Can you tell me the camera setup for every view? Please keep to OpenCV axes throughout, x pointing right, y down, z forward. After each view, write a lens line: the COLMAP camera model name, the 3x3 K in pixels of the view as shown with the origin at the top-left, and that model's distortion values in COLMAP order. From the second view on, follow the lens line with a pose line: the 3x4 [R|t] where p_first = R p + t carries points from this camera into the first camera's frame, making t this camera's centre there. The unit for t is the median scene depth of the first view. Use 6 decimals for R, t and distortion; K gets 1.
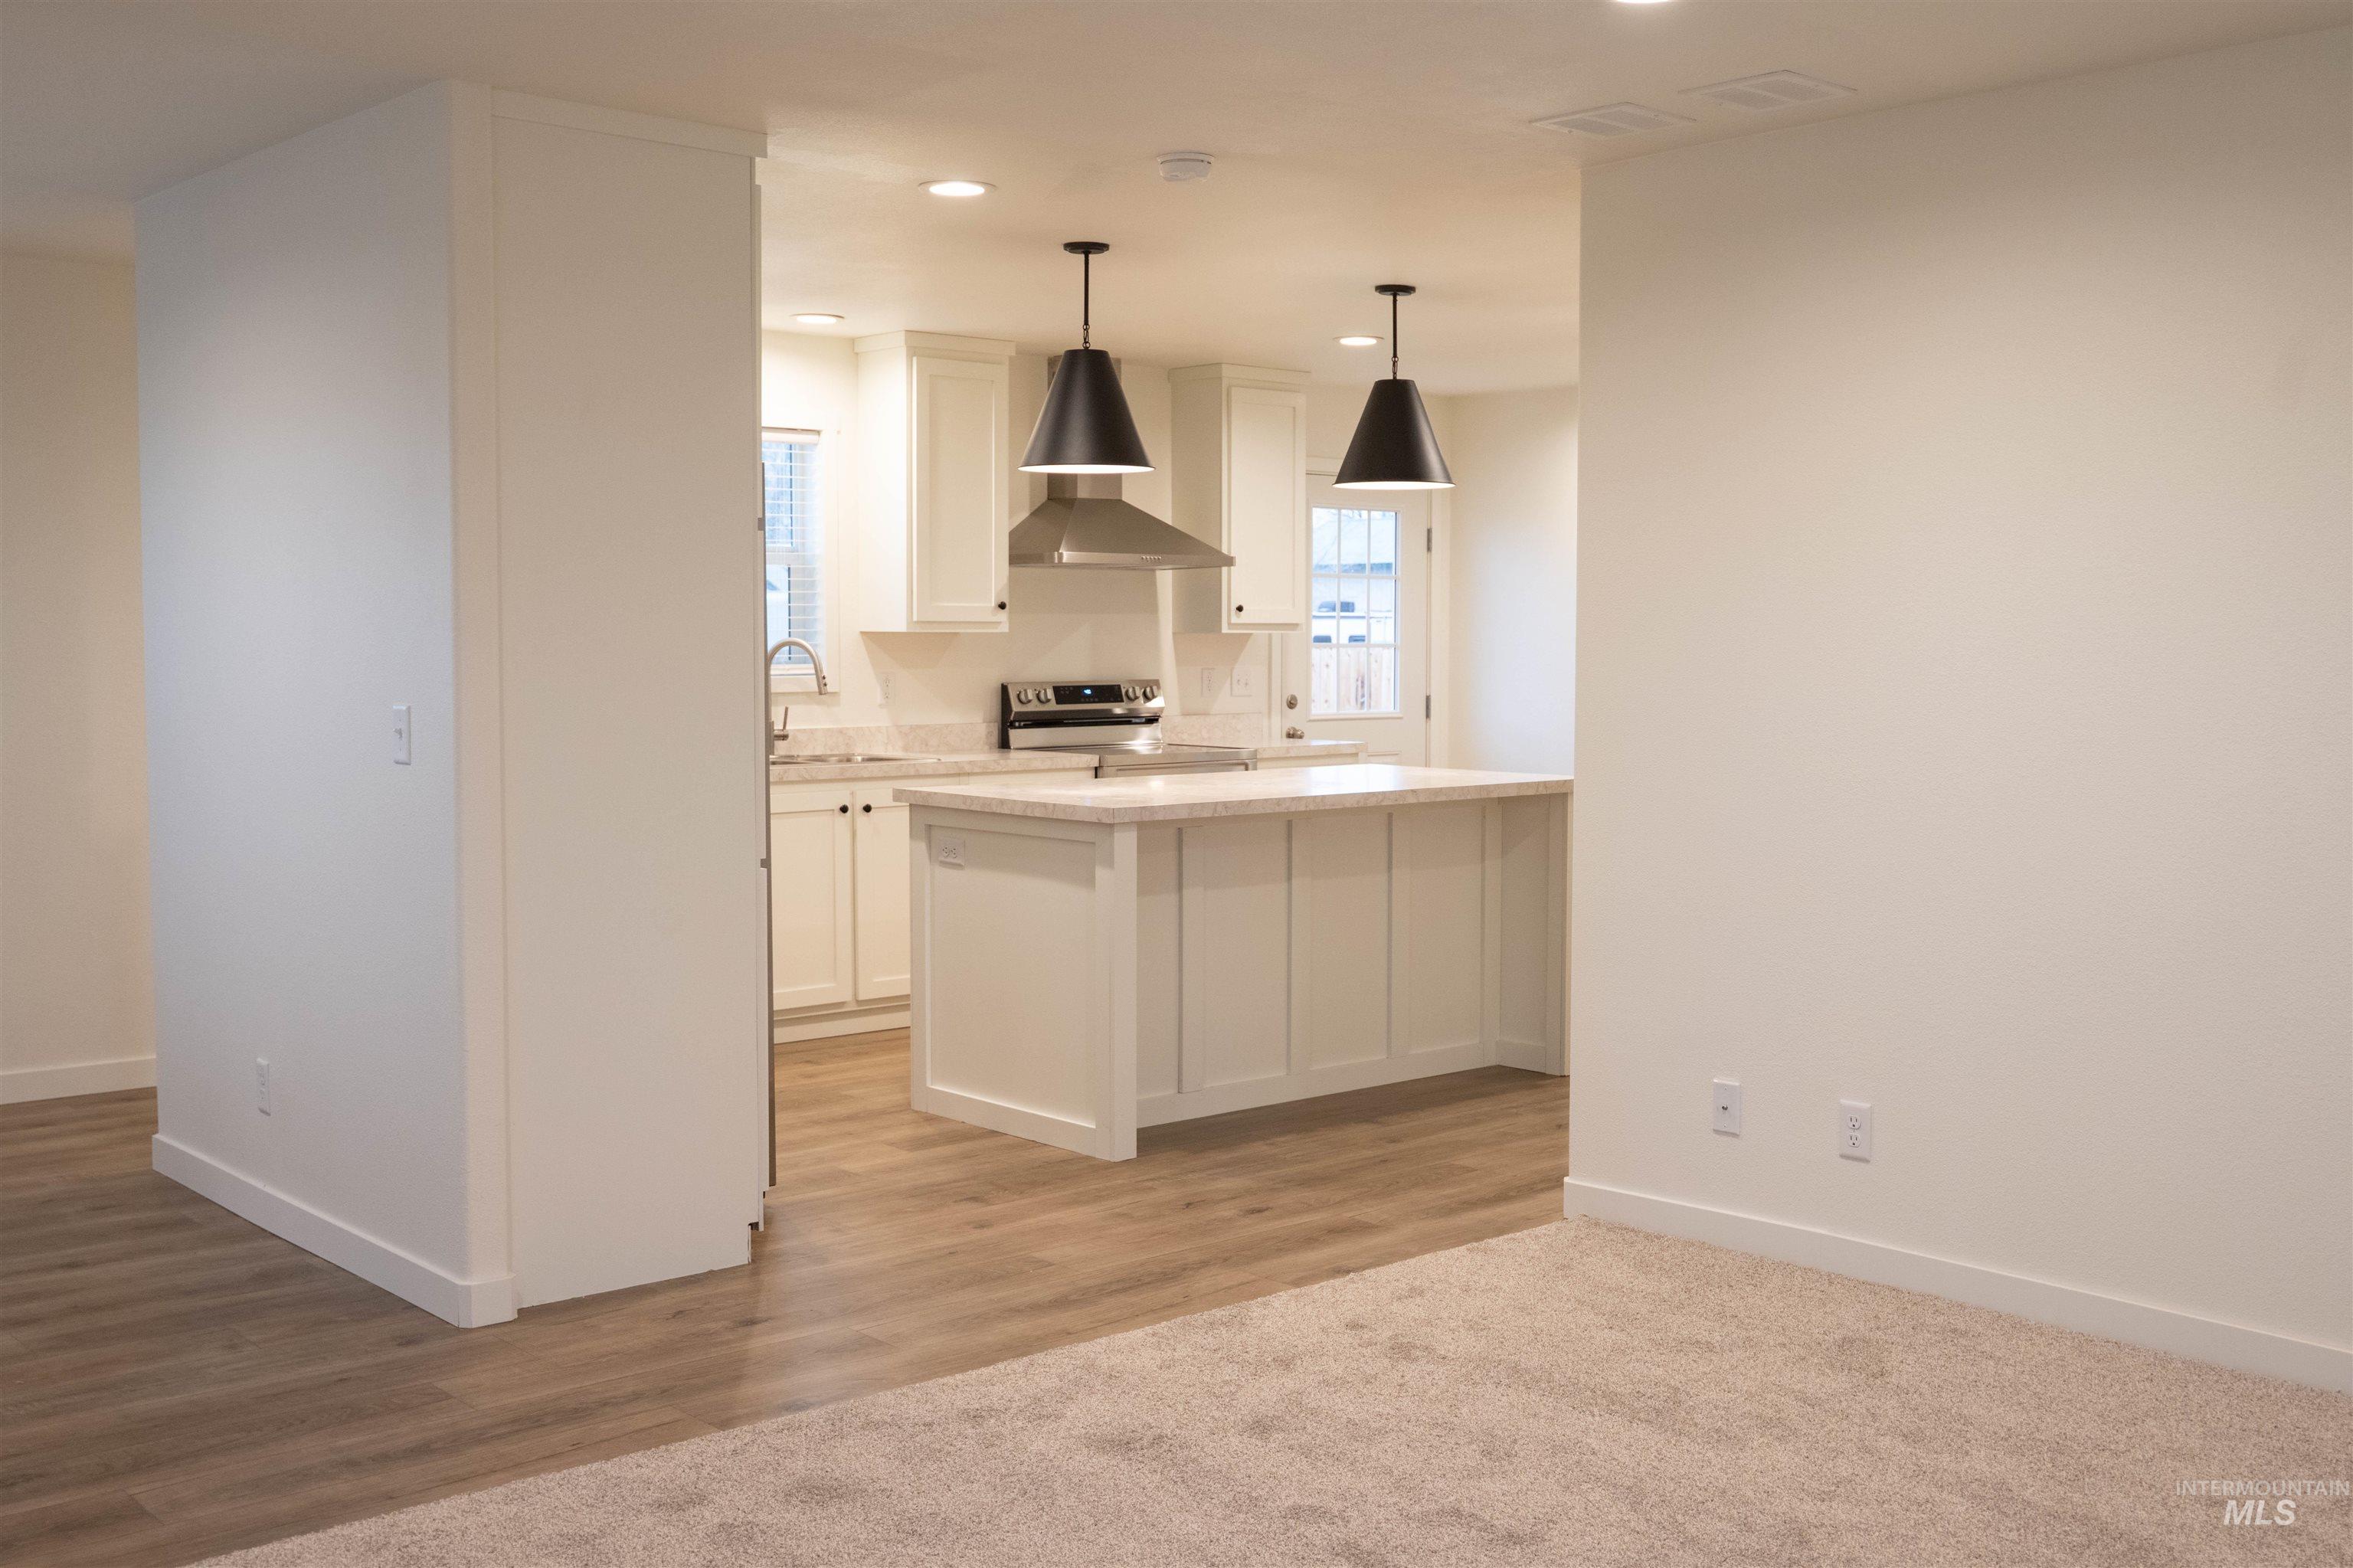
lens RADIAL K [[2366.8, 0, 1208.3], [0, 2366.8, 780.6], [0, 0, 1]] dist [-0.008209, 0.004083]
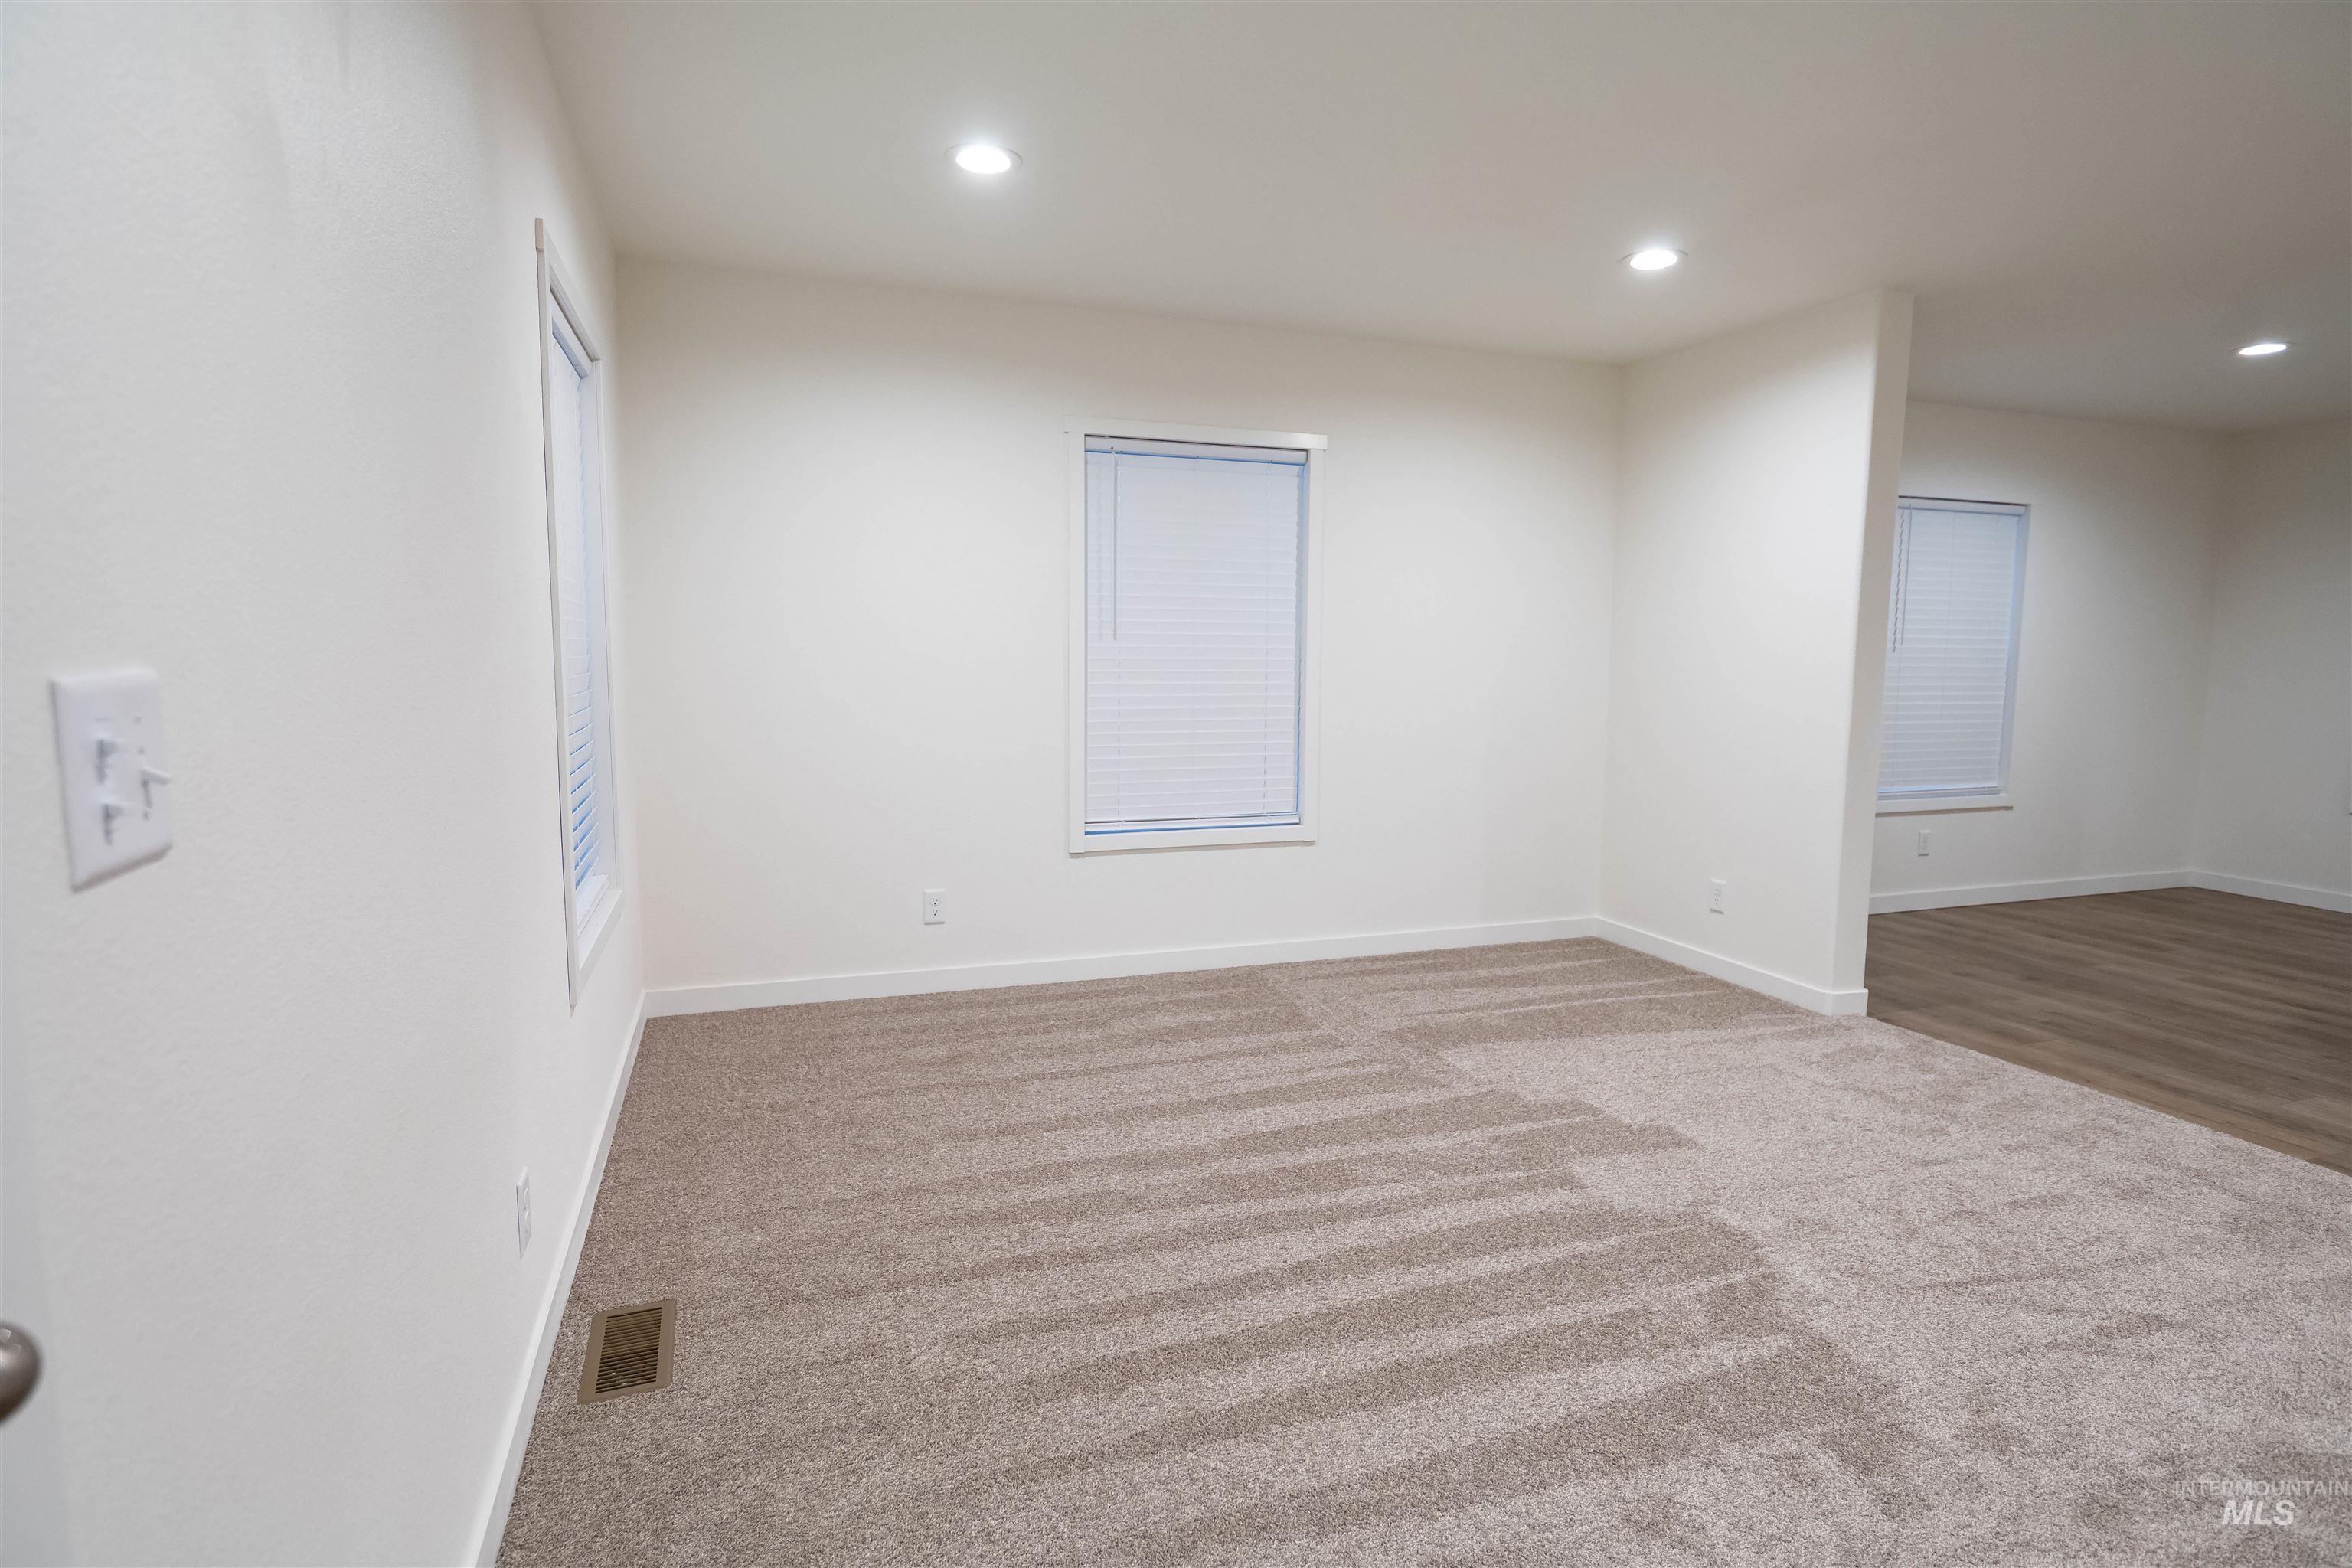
lens RADIAL K [[1202.7, 0, 1185.5], [0, 1202.7, 774.8], [0, 0, 1]] dist [-0.009965, 0.003238]
pose [[-0.370270, 0.089171, -0.924634, 0.424515], [-0.068173, 0.990089, 0.122784, -0.002191], [0.926419, 0.108498, -0.360521, 0.360427]]
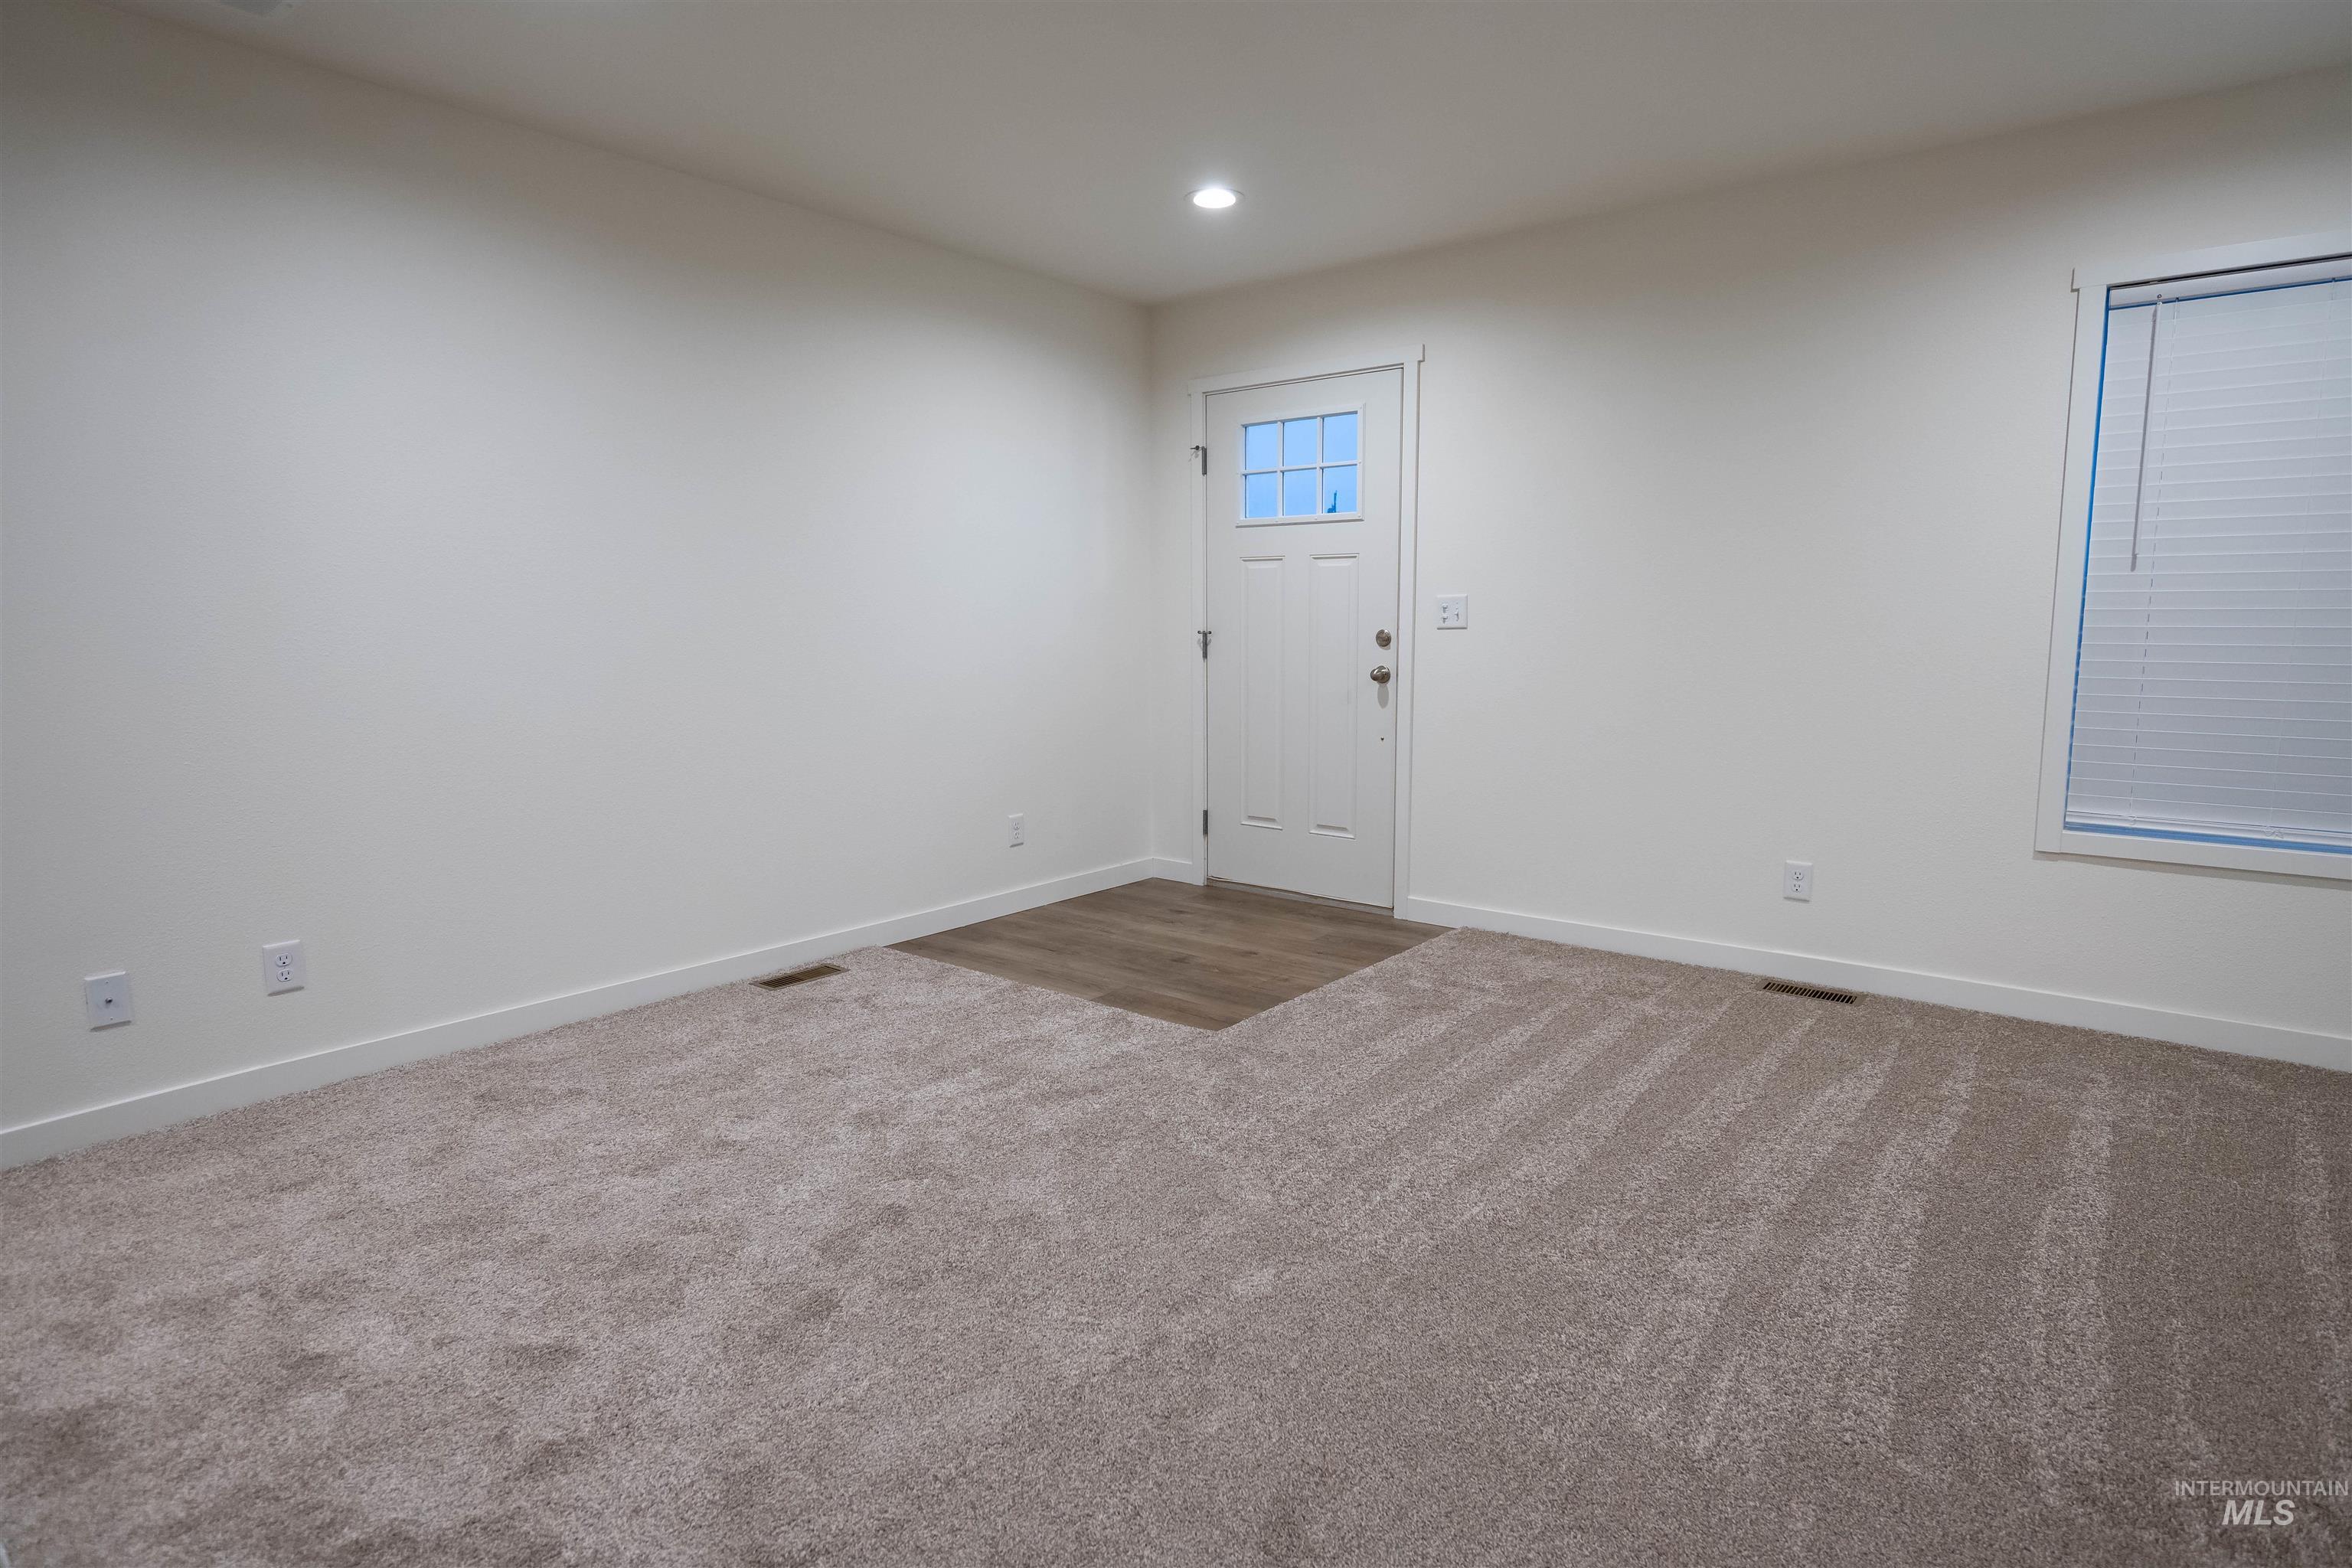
lens RADIAL K [[1227.3, 0, 1187.0], [0, 1227.3, 770.3], [0, 0, 1]] dist [-0.006591, 0.002106]
pose [[-0.160951, -0.127411, 0.978704, -0.266662], [0.064851, 0.988124, 0.139302, 0.000122], [-0.984829, 0.085891, -0.150777, 0.479049]]
